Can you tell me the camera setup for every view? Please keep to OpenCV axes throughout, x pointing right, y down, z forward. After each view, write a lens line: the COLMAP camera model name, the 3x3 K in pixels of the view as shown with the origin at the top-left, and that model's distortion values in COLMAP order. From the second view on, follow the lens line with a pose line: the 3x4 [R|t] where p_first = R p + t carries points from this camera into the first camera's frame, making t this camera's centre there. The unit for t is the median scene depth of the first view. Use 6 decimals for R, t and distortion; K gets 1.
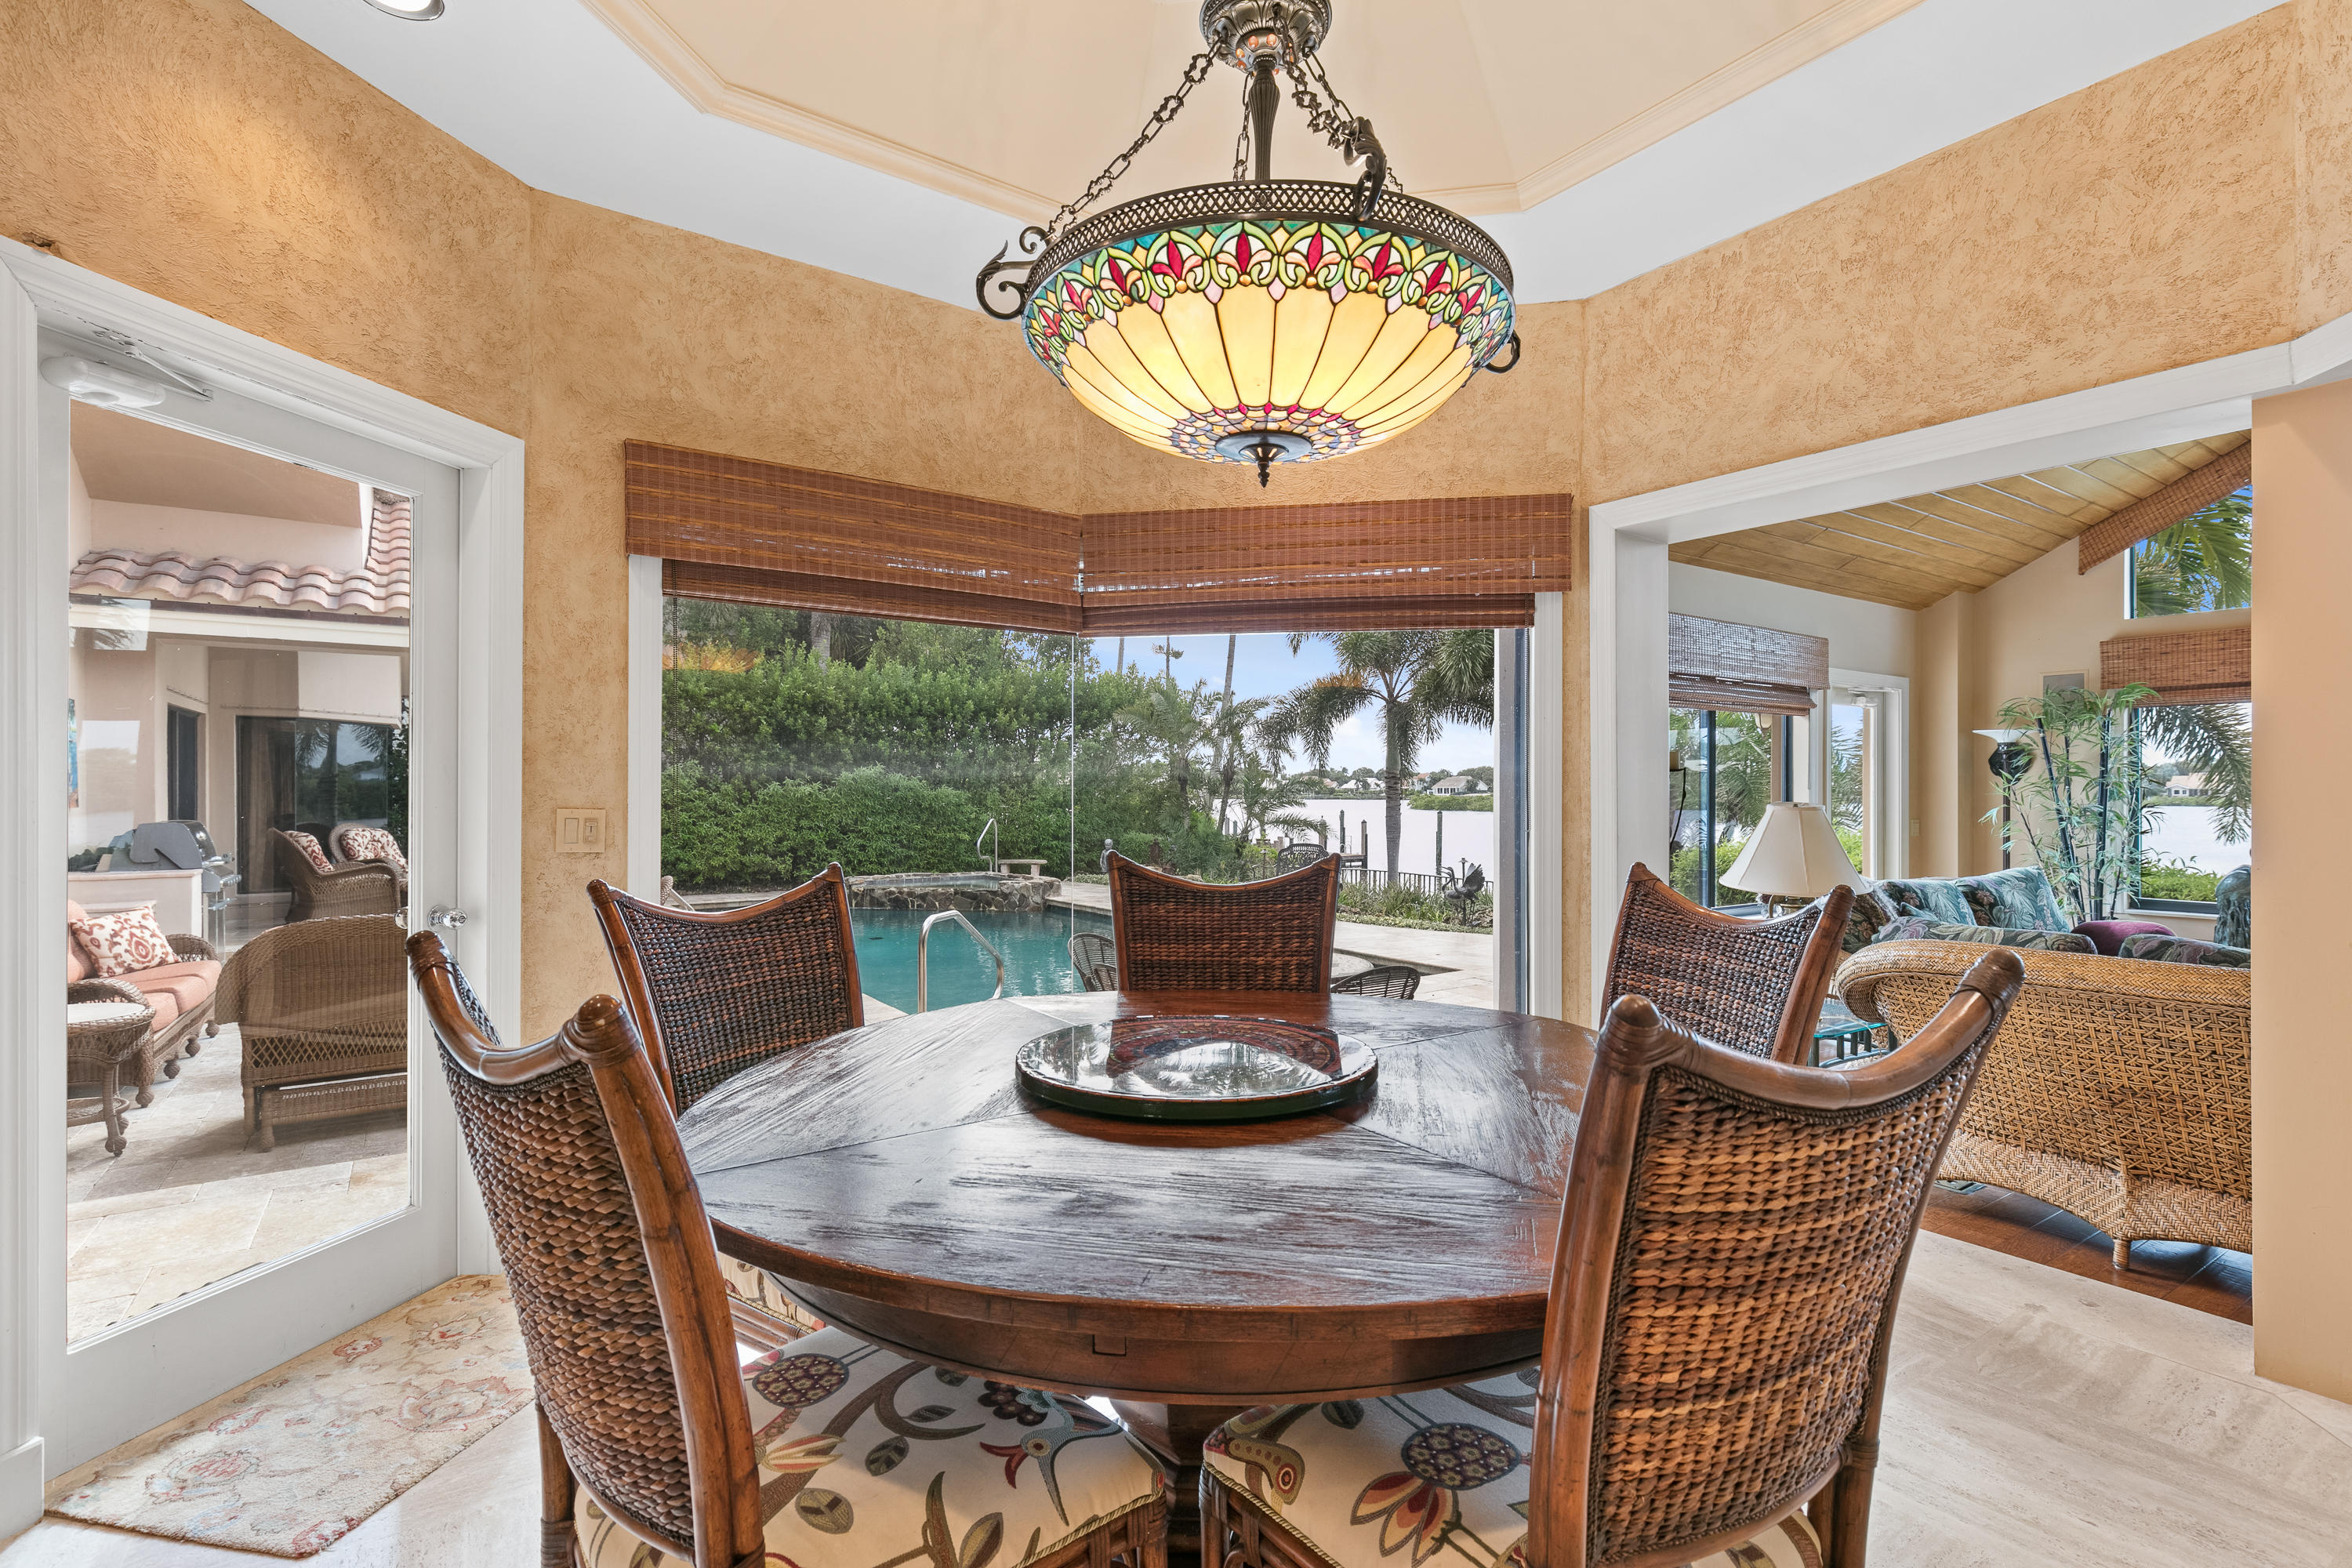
lens RADIAL K [[1113.5, 0, 1178.7], [0, 1113.5, 790.0], [0, 0, 1]] dist [-0.000386, -0.000264]
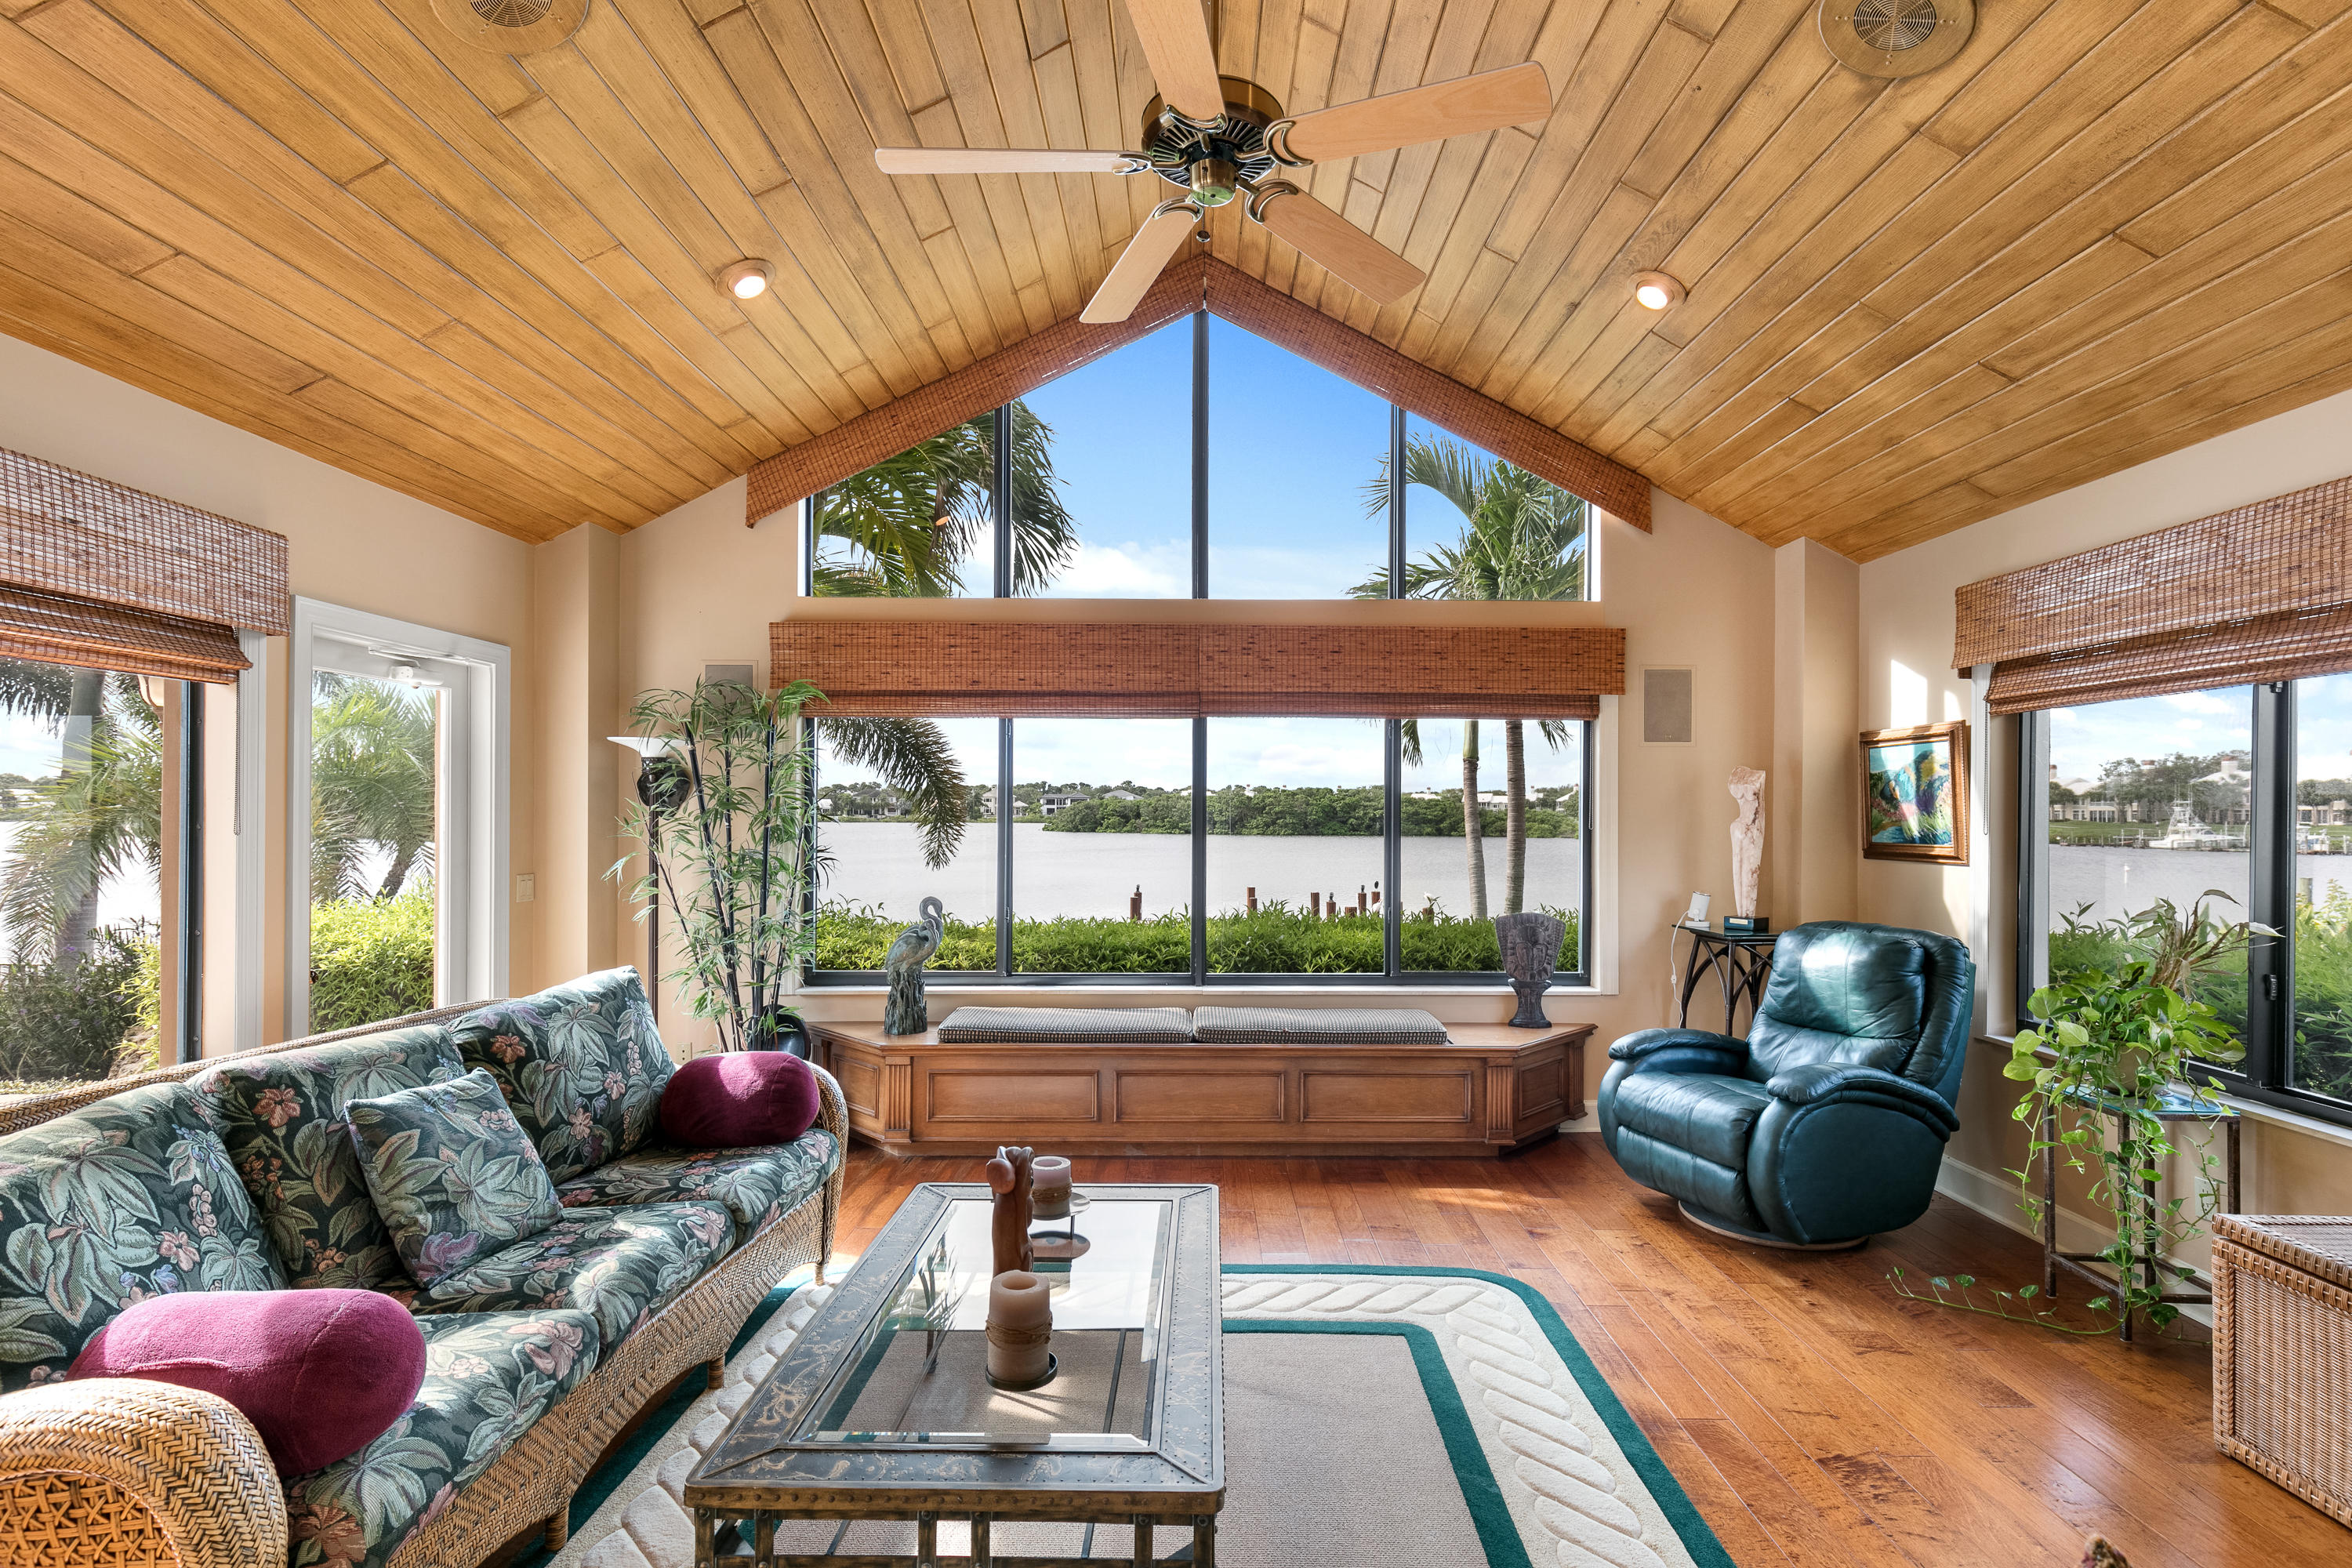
lens RADIAL K [[1109.2, 0, 1184.9], [0, 1109.2, 809.6], [0, 0, 1]] dist [0.011900, -0.001307]
pose [[0.574410, 0.000919, 0.818567, 0.395091], [-0.002249, 0.999997, 0.000456, -0.012488], [-0.818565, -0.002103, 0.574411, 0.366525]]
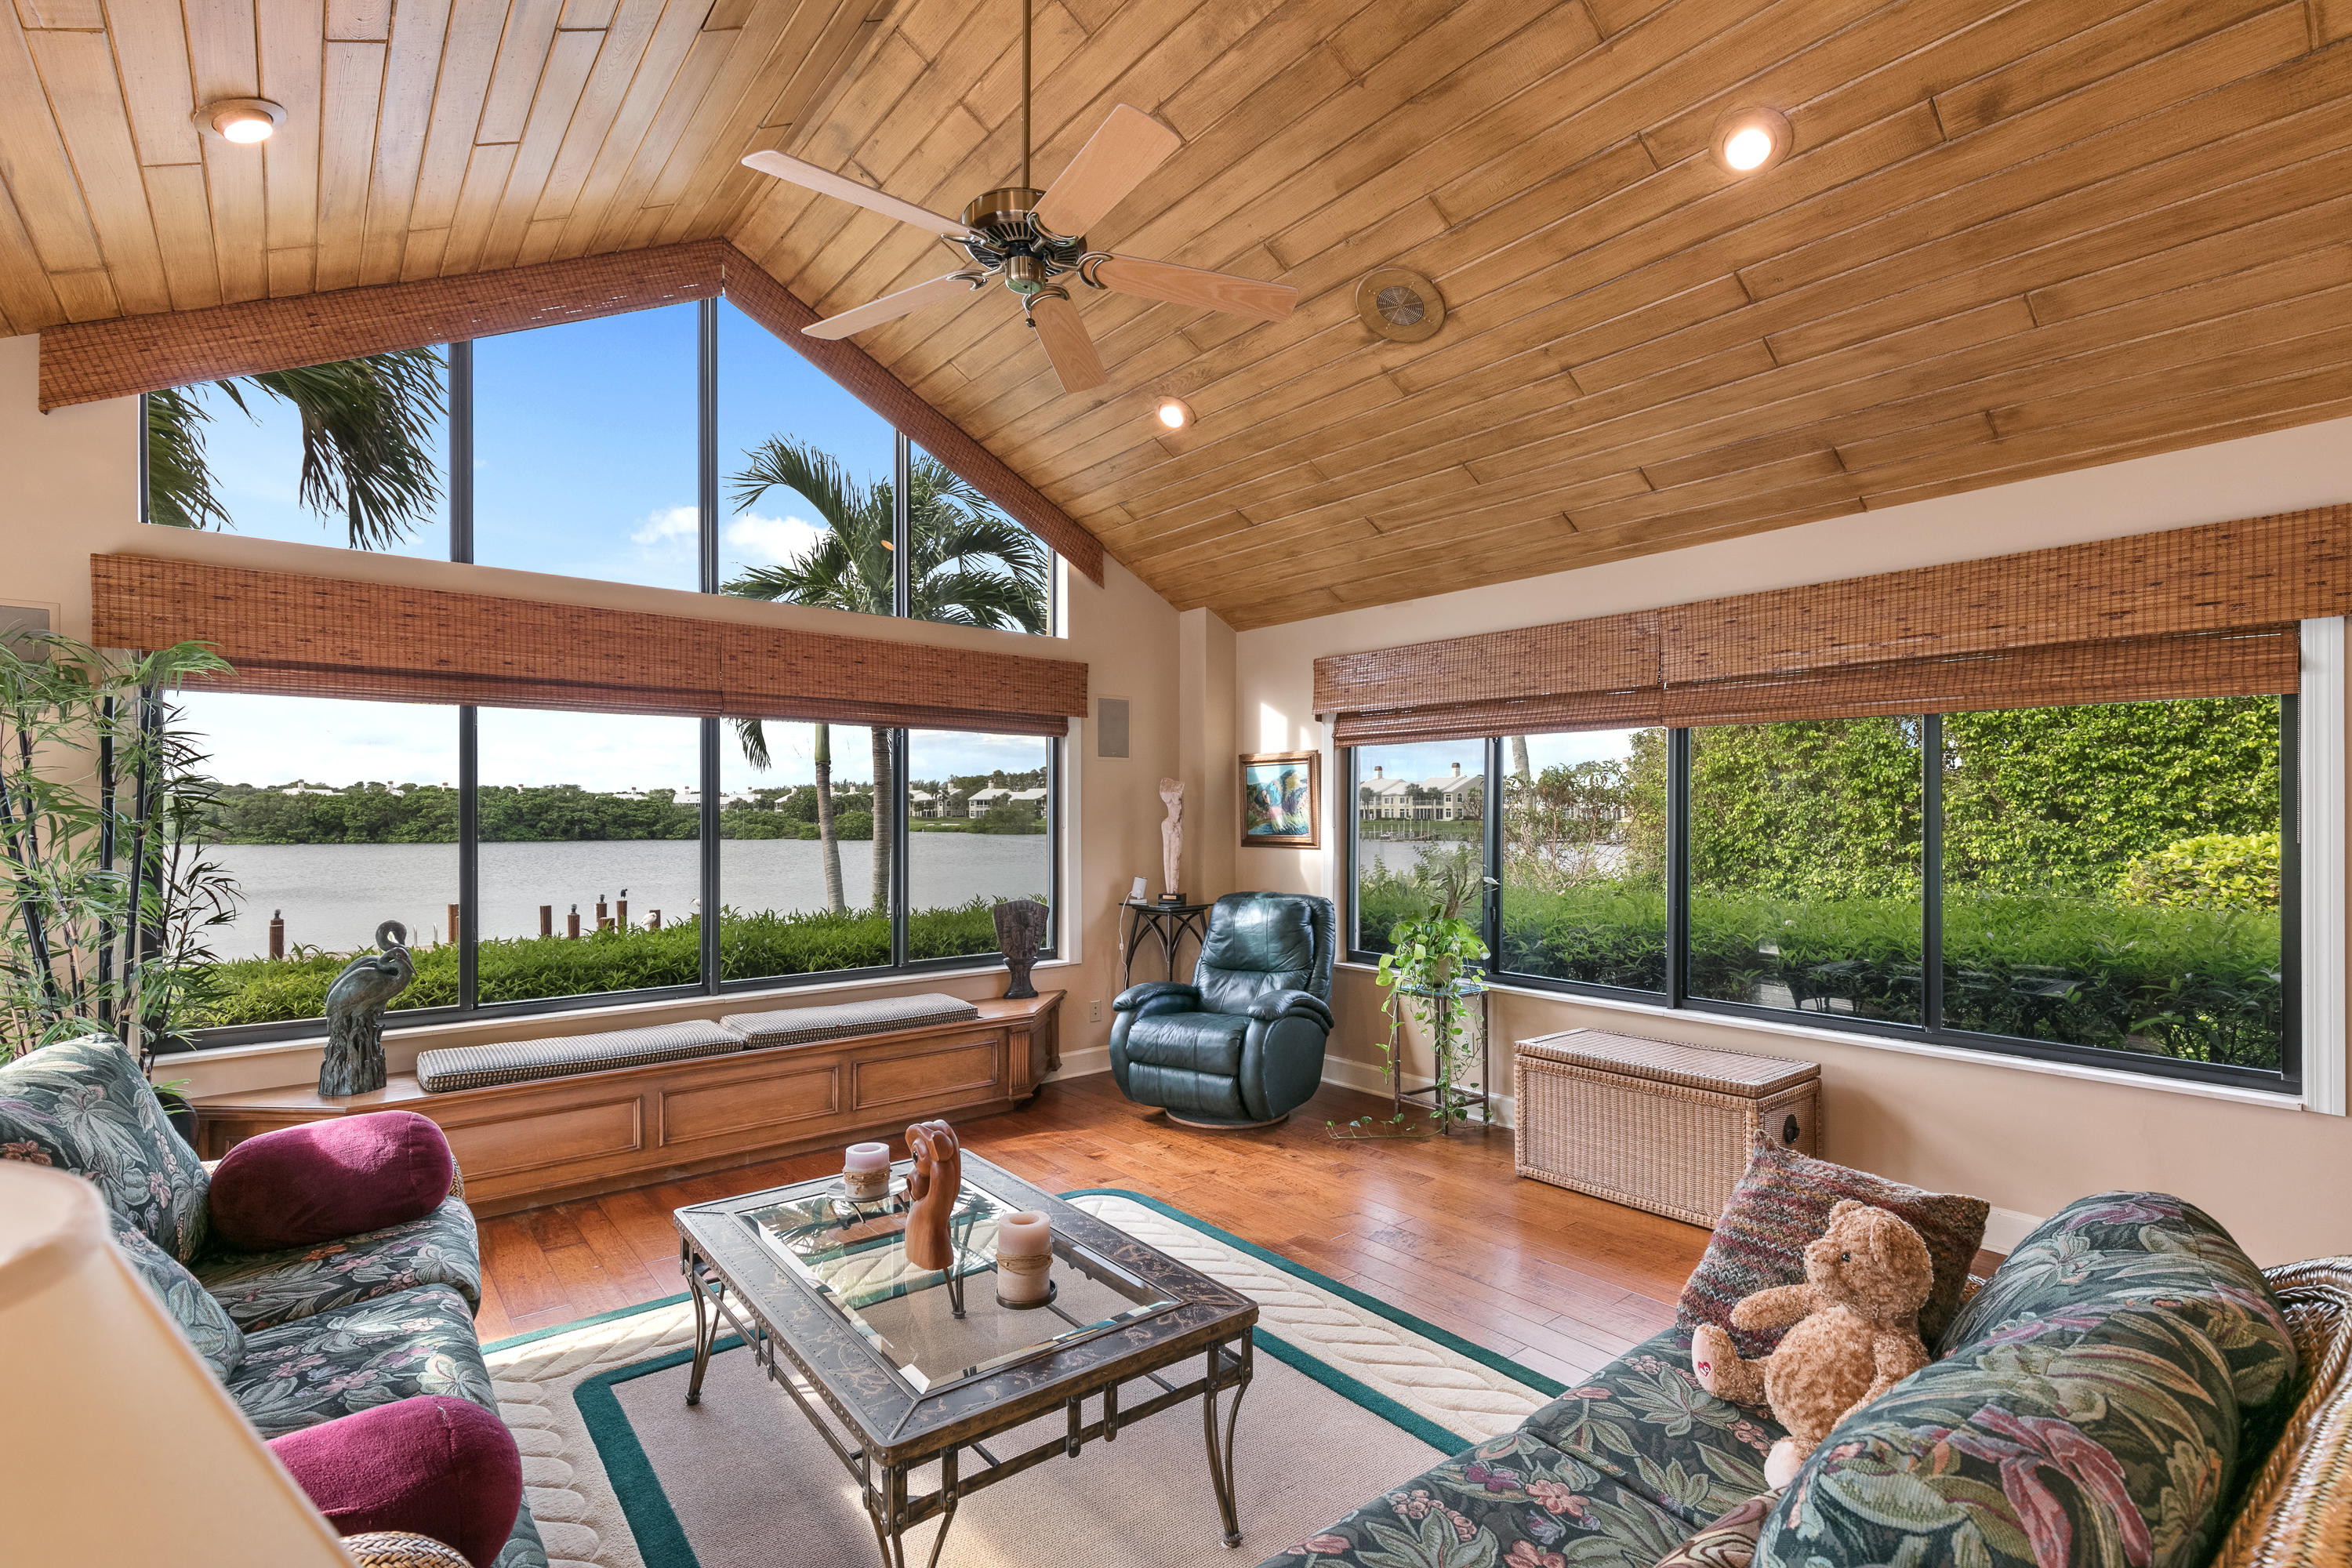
lens RADIAL K [[1092.0, 0, 1186.3], [0, 1092.0, 817.9], [0, 0, 1]] dist [0.024187, -0.008225]
pose [[-0.073521, -0.006384, 0.997273, 0.277115], [0.000482, 0.999979, 0.006437, -0.013352], [-0.997294, 0.000954, -0.073516, 0.534892]]
